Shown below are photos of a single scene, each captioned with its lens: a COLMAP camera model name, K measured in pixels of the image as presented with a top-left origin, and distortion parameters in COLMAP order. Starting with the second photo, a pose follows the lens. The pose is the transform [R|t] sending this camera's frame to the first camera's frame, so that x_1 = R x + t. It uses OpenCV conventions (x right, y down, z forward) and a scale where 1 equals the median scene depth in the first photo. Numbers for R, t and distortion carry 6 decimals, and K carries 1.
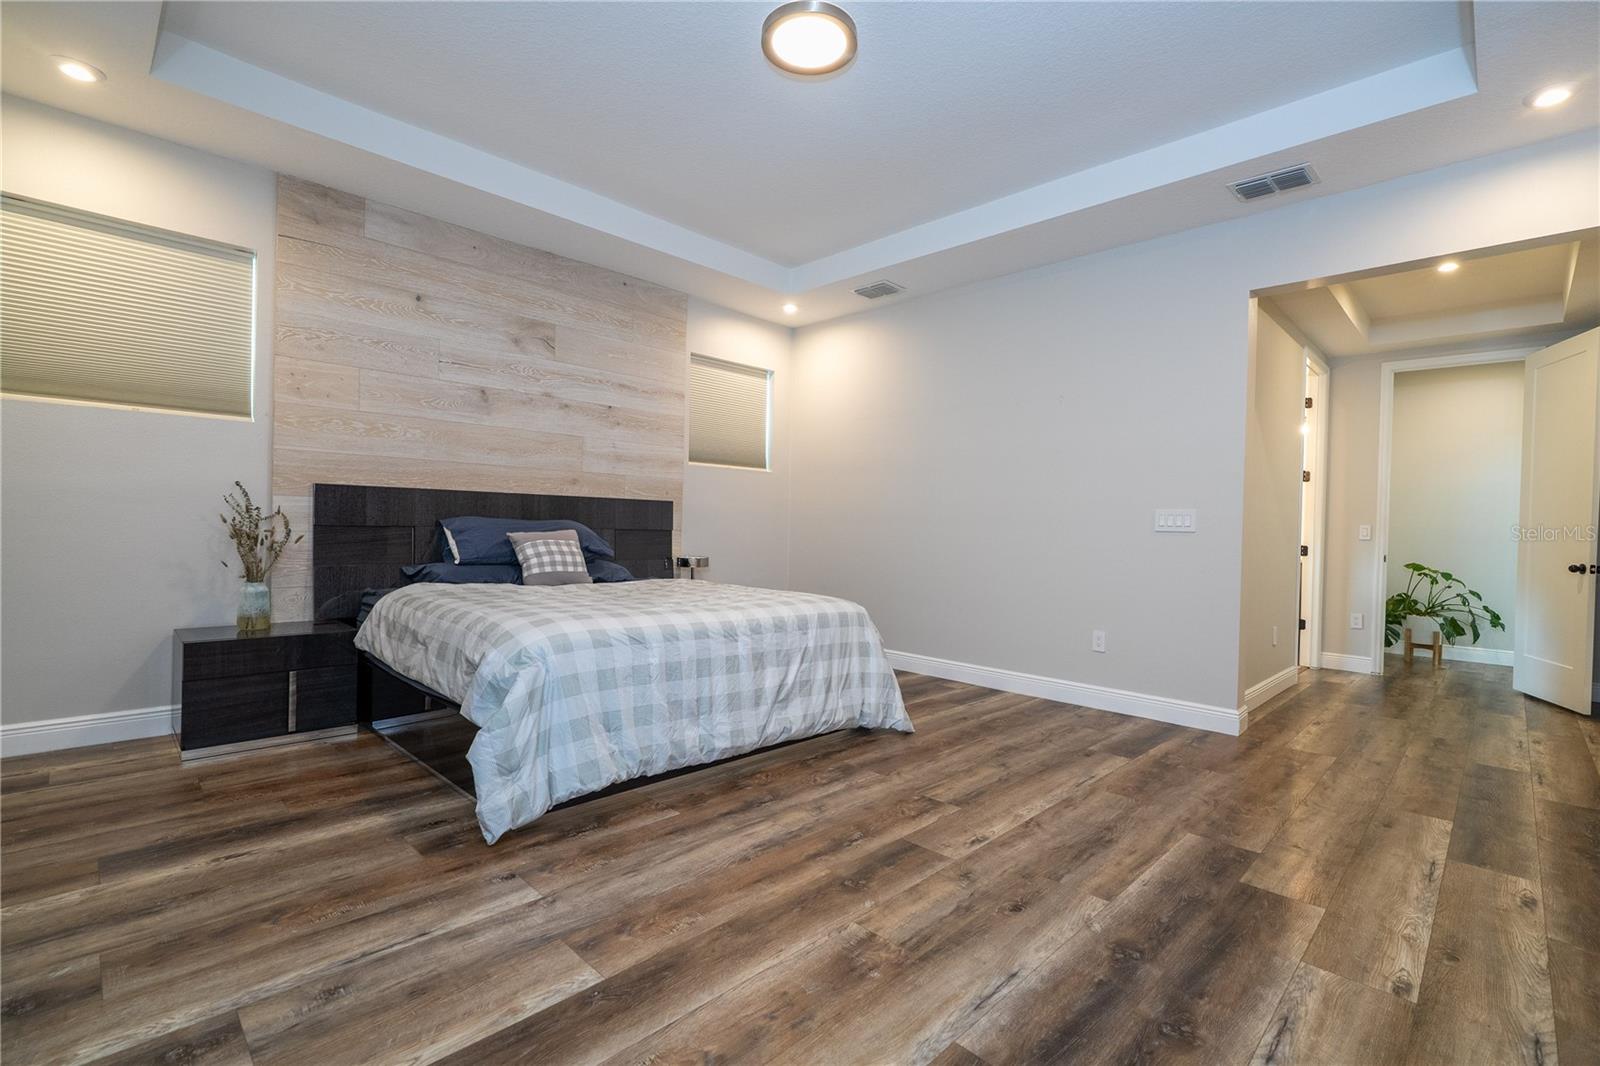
lens RADIAL K [[724.0, 0, 807.1], [0, 724.0, 532.2], [0, 0, 1]] dist [-0.005391, 0.002107]
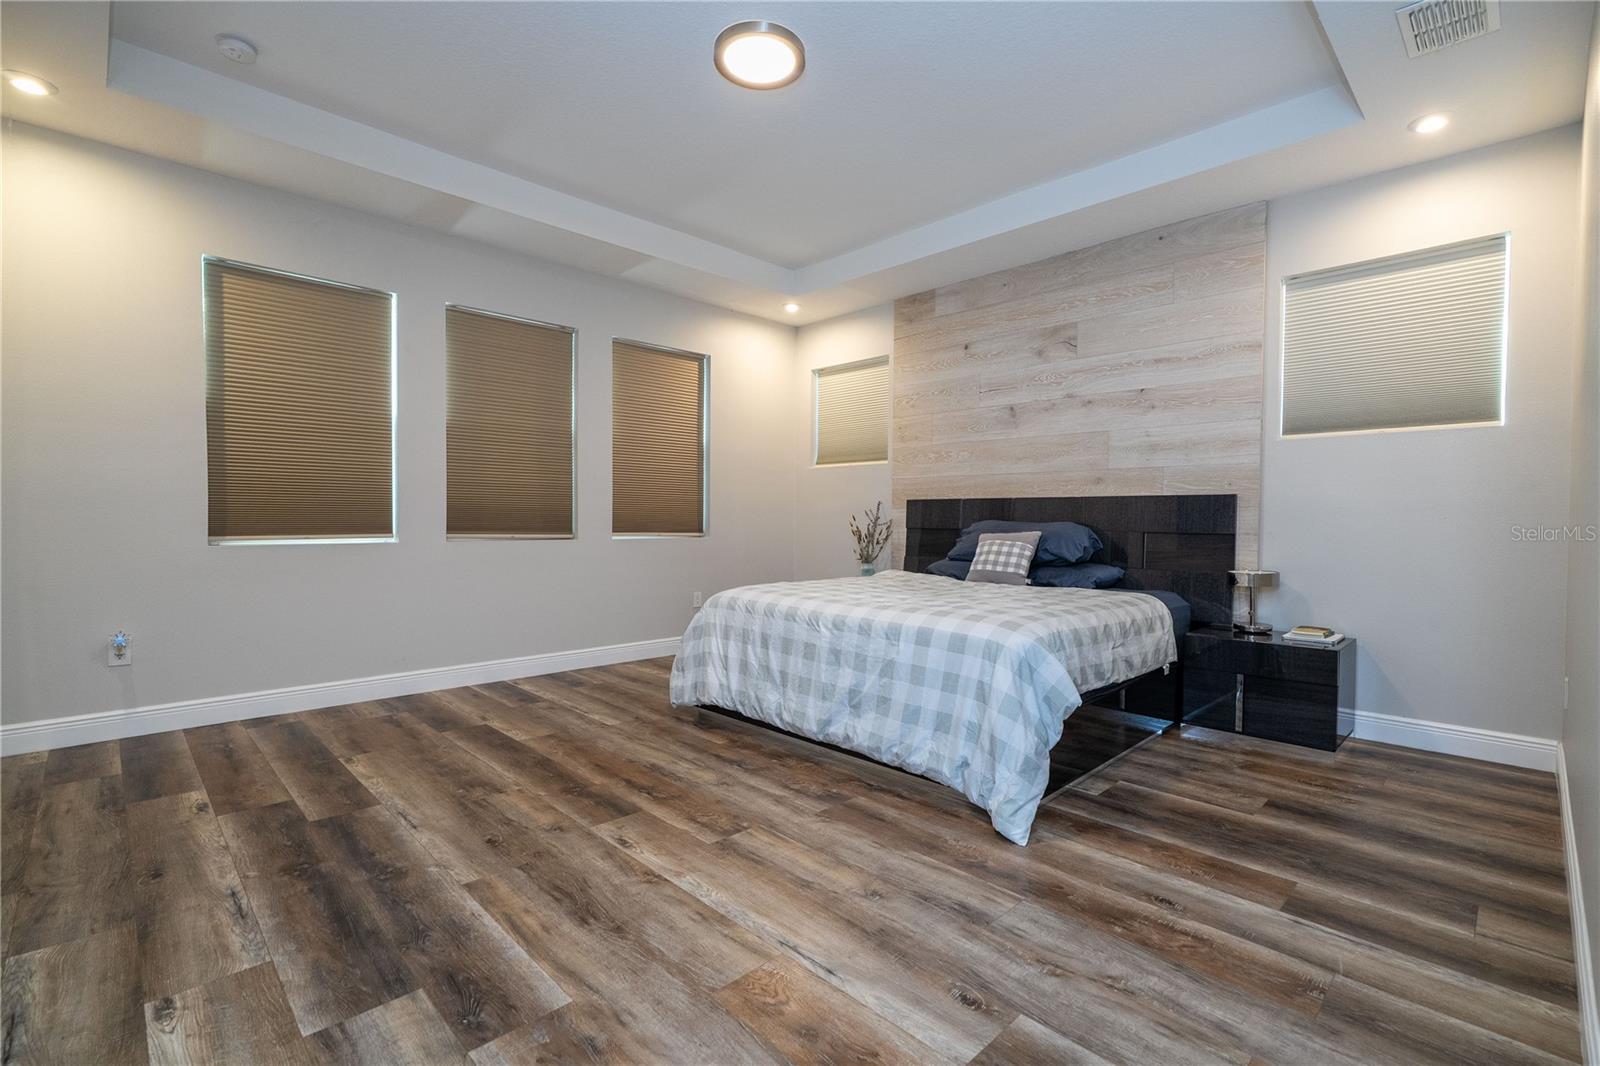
lens RADIAL K [[724.0, 0, 808.9], [0, 724.0, 531.0], [0, 0, 1]] dist [-0.005391, 0.002107]
pose [[-0.020322, -0.010422, -0.999739, 1.037650], [-0.018525, 0.999778, -0.010046, 0.018140], [0.999622, 0.018316, -0.020511, 1.096358]]
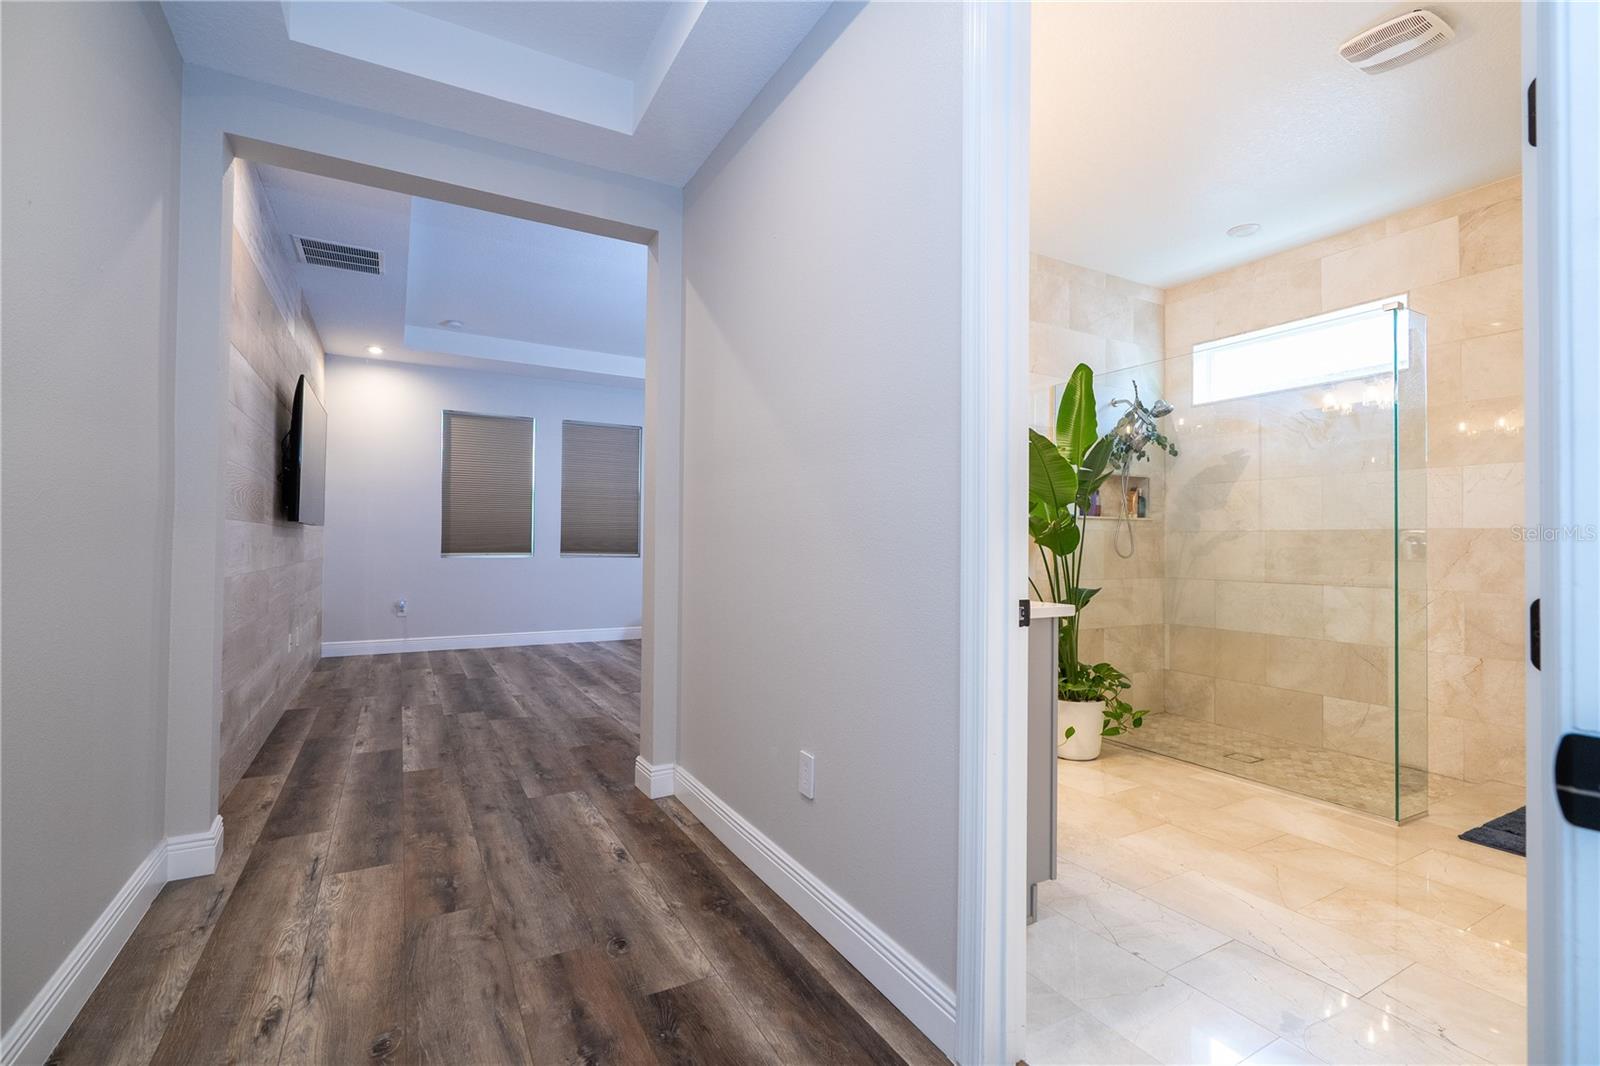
lens RADIAL K [[724.0, 0, 800.6], [0, 724.0, 535.2], [0, 0, 1]] dist [-0.005391, 0.002107]
pose [[-0.287031, -0.043753, -0.956922, 1.686634], [-0.027202, 0.998926, -0.037514, 0.030433], [0.957535, 0.015262, -0.287913, 1.776990]]
